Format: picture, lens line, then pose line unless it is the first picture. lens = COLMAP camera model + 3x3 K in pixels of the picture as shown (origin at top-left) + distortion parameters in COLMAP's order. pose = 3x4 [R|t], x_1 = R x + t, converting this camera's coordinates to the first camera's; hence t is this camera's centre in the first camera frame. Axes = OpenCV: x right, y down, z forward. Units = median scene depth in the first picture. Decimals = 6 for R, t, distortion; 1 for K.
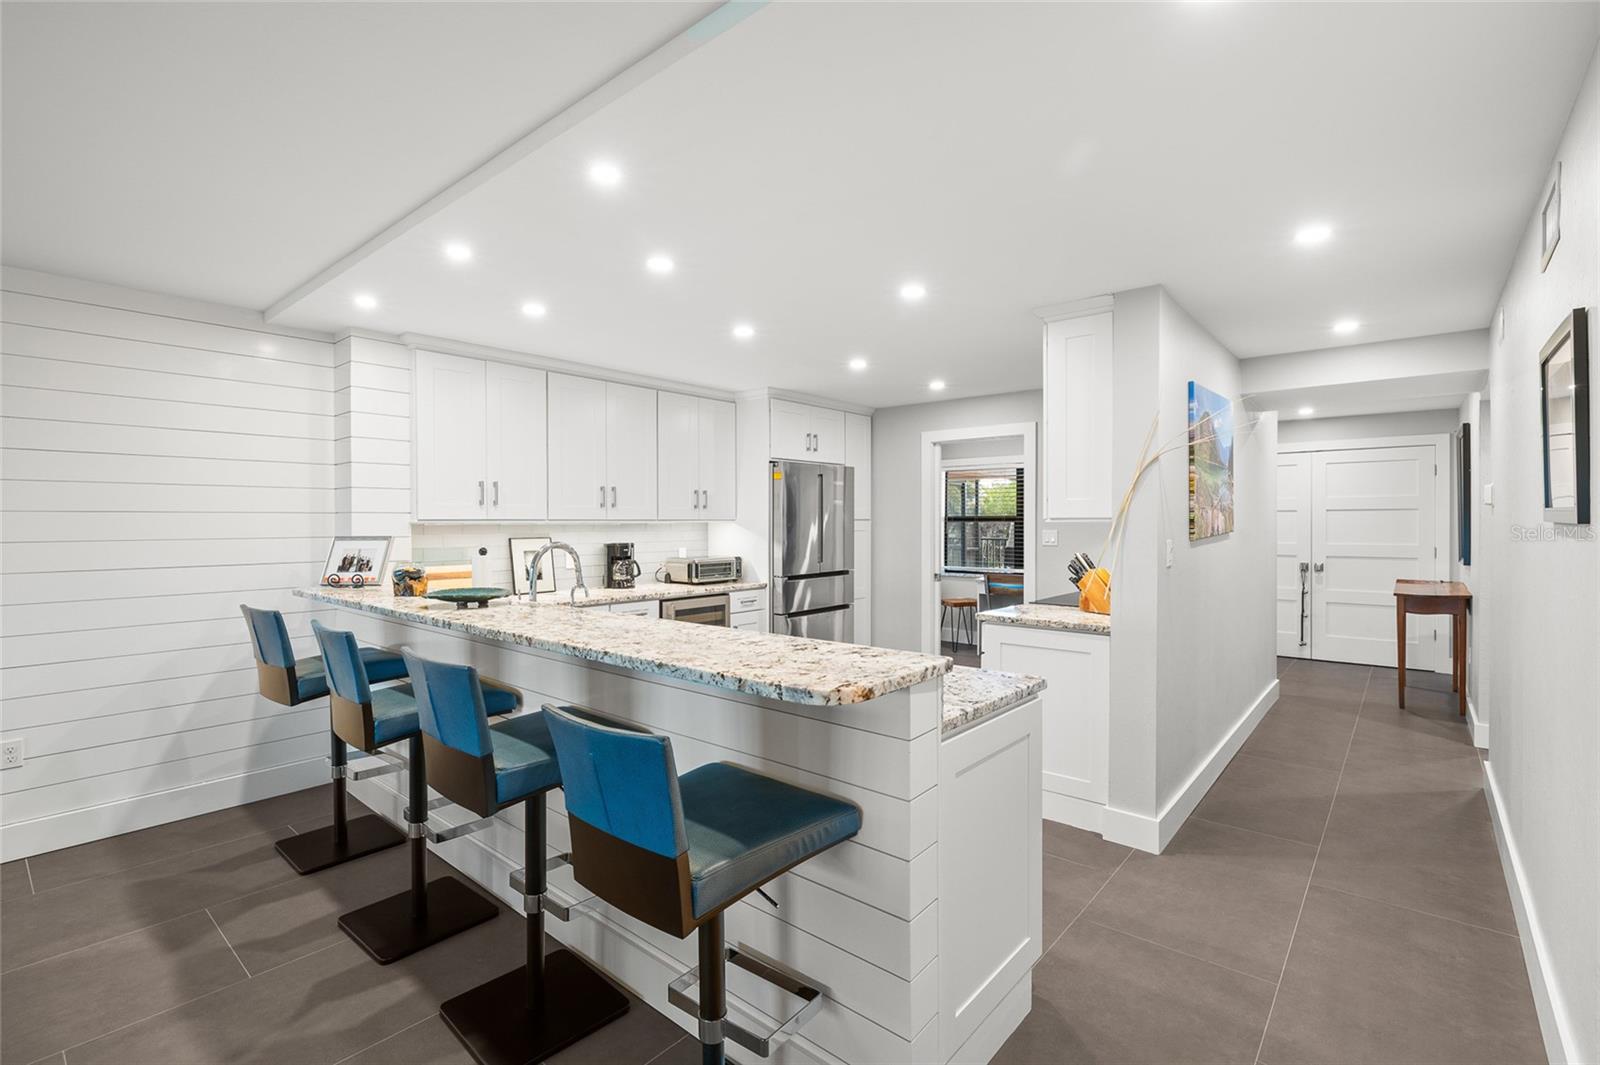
lens RADIAL K [[723.6, 0, 800.1], [0, 723.6, 526.8], [0, 0, 1]] dist [-0.005831, 0.000876]
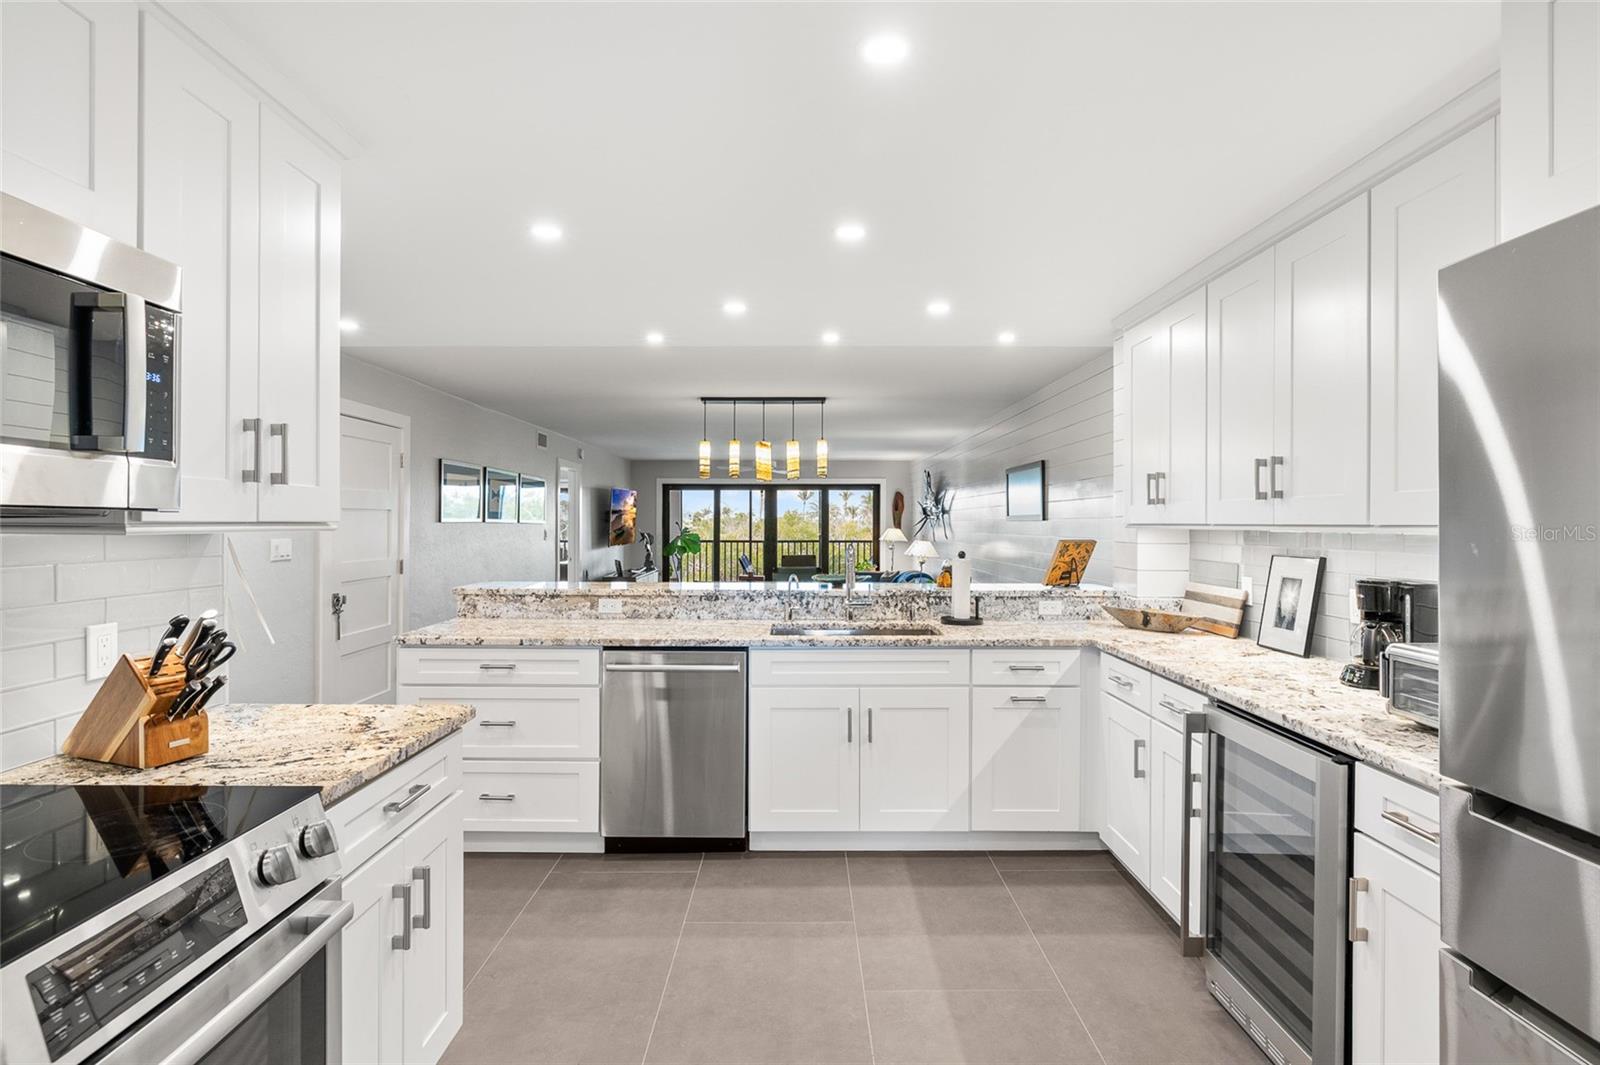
lens RADIAL K [[784.0, 0, 800.2], [0, 784.0, 525.5], [0, 0, 1]] dist [-0.002201, 0.000347]
pose [[-0.756719, -0.000287, -0.653740, 0.310803], [-0.008629, 0.999917, 0.009549, -0.010812], [0.653683, 0.012868, -0.756659, 1.135757]]
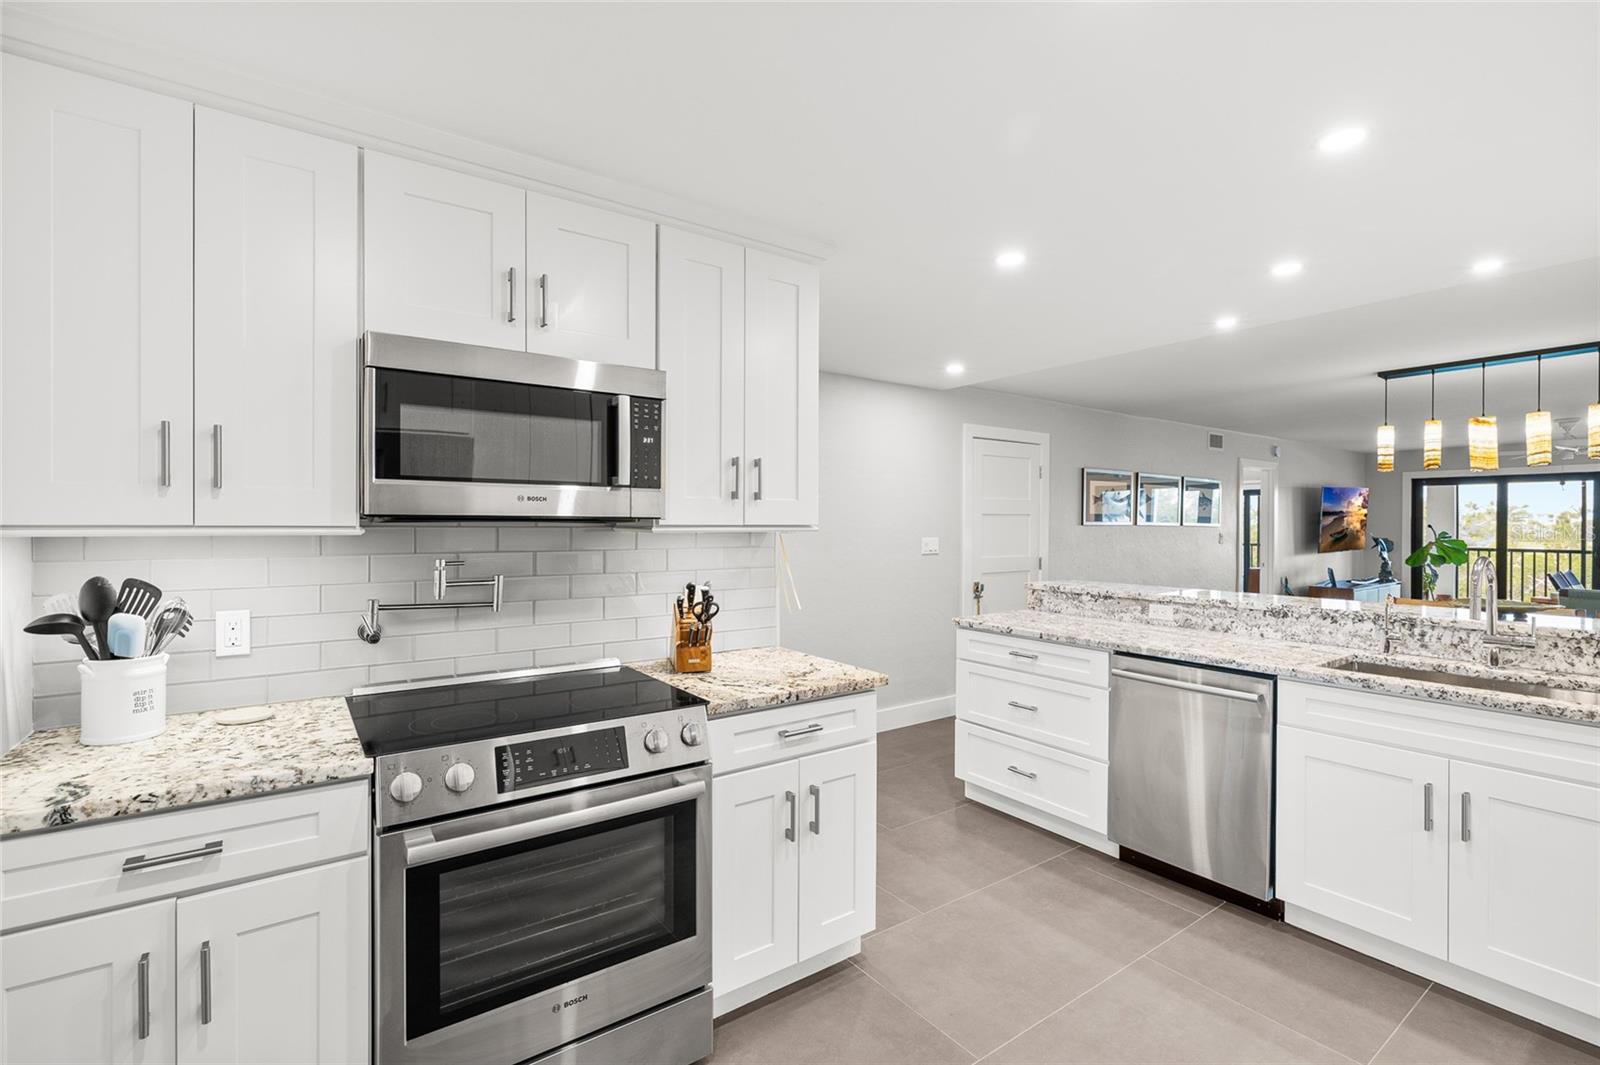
lens RADIAL K [[723.6, 0, 800.1], [0, 723.6, 526.8], [0, 0, 1]] dist [-0.005831, 0.000876]
pose [[-0.972443, -0.004127, 0.233105, 0.121313], [-0.001164, 0.999917, 0.012850, -0.012060], [-0.233138, 0.012224, -0.972367, 1.176778]]
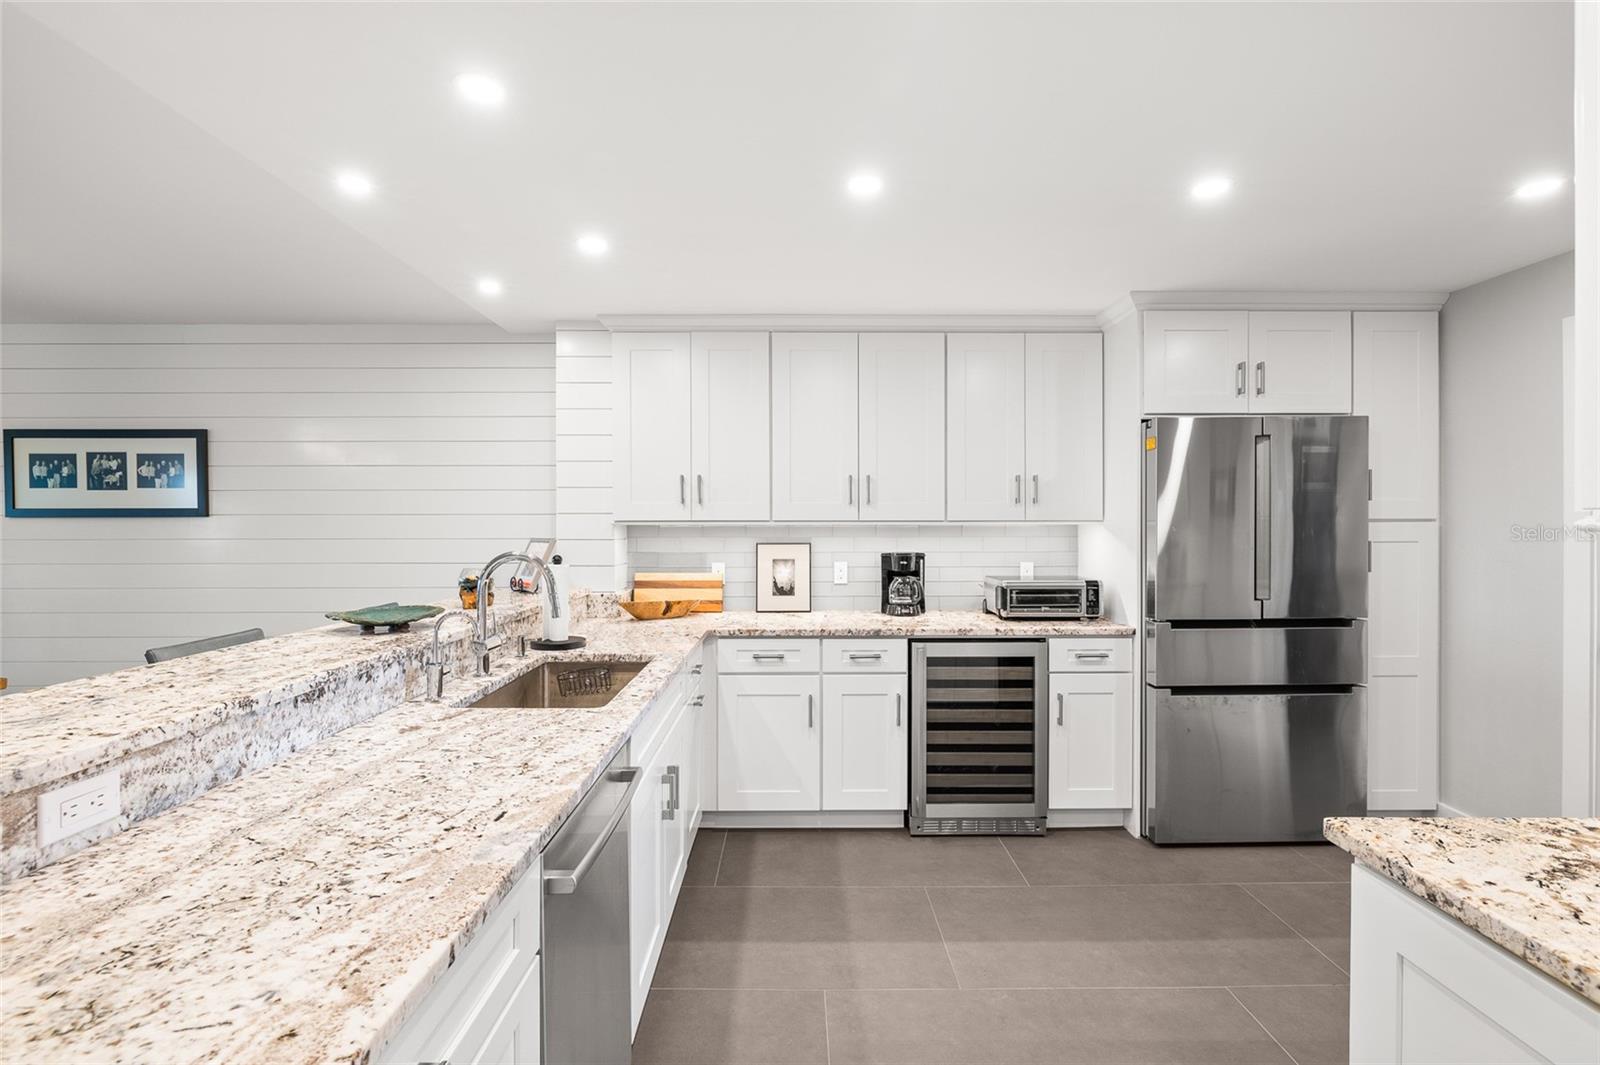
lens RADIAL K [[723.6, 0, 800.1], [0, 723.6, 526.8], [0, 0, 1]] dist [-0.005831, 0.000876]
pose [[0.658286, 0.002882, -0.752762, 0.234799], [-0.005425, 0.999985, -0.000915, -0.002531], [0.752748, 0.004686, 0.658292, 0.448741]]
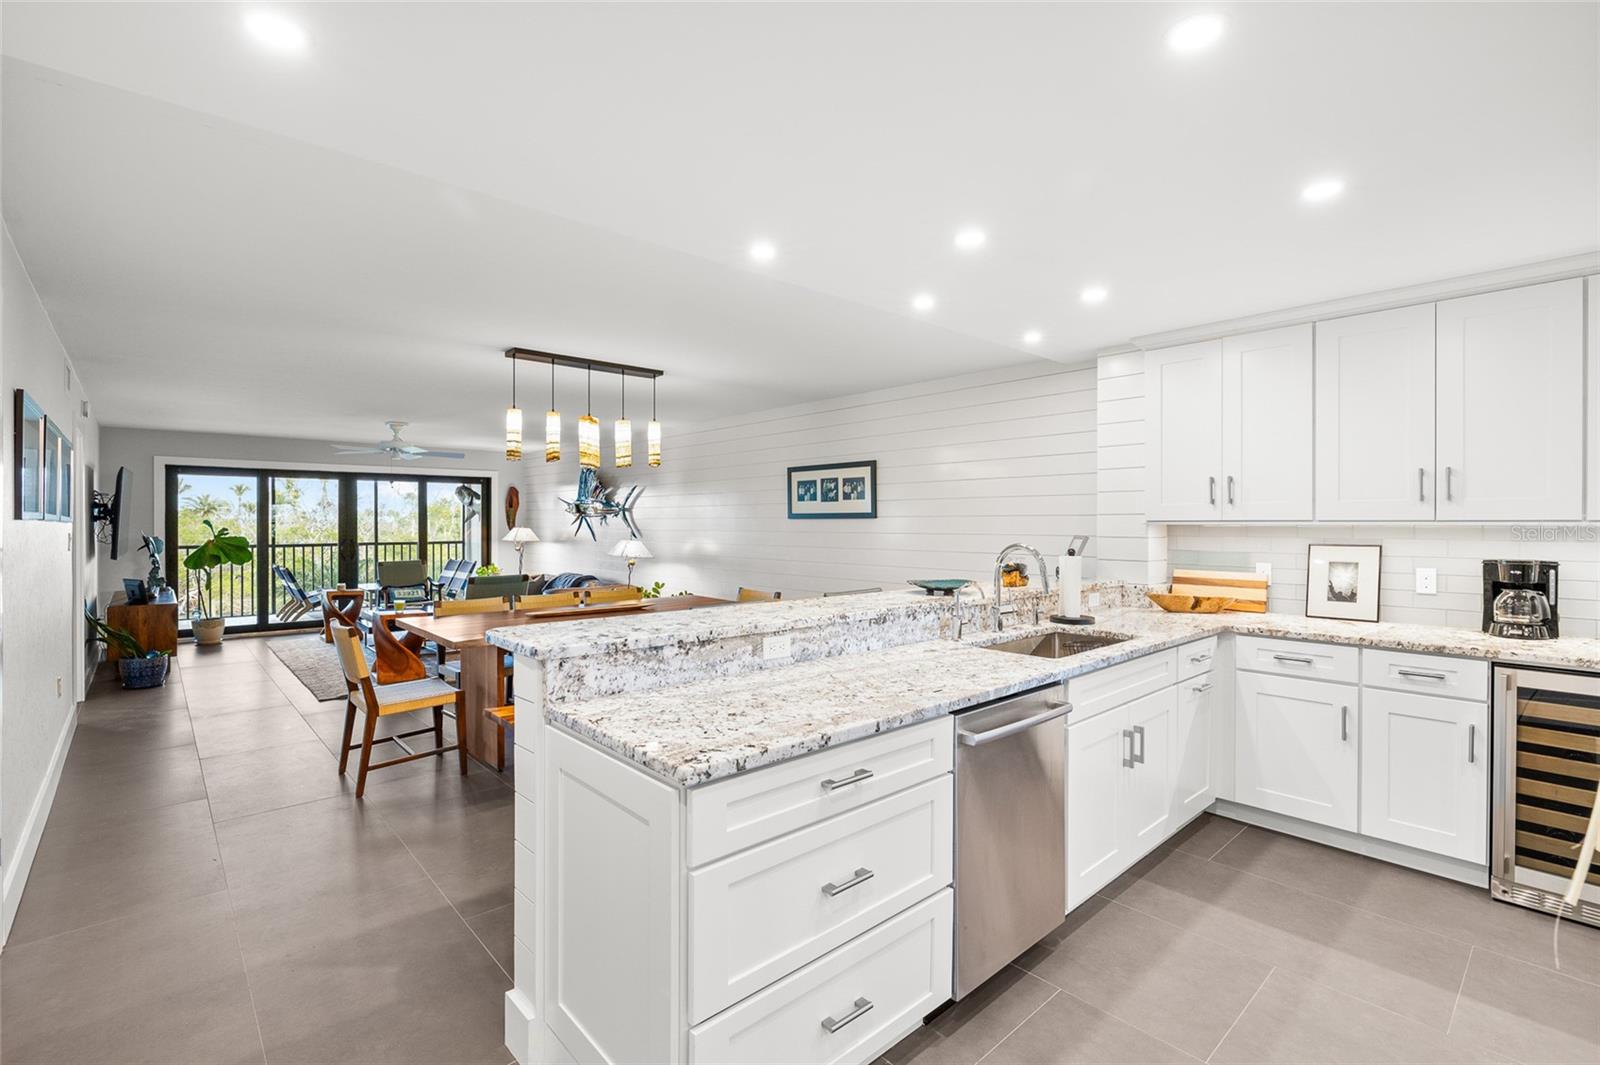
lens RADIAL K [[723.6, 0, 800.1], [0, 723.6, 526.8], [0, 0, 1]] dist [-0.005831, 0.000876]
pose [[-0.124423, 0.005548, -0.992214, 0.406636], [-0.008984, 0.999937, 0.006718, -0.003232], [0.992189, 0.009750, -0.124365, 0.501910]]
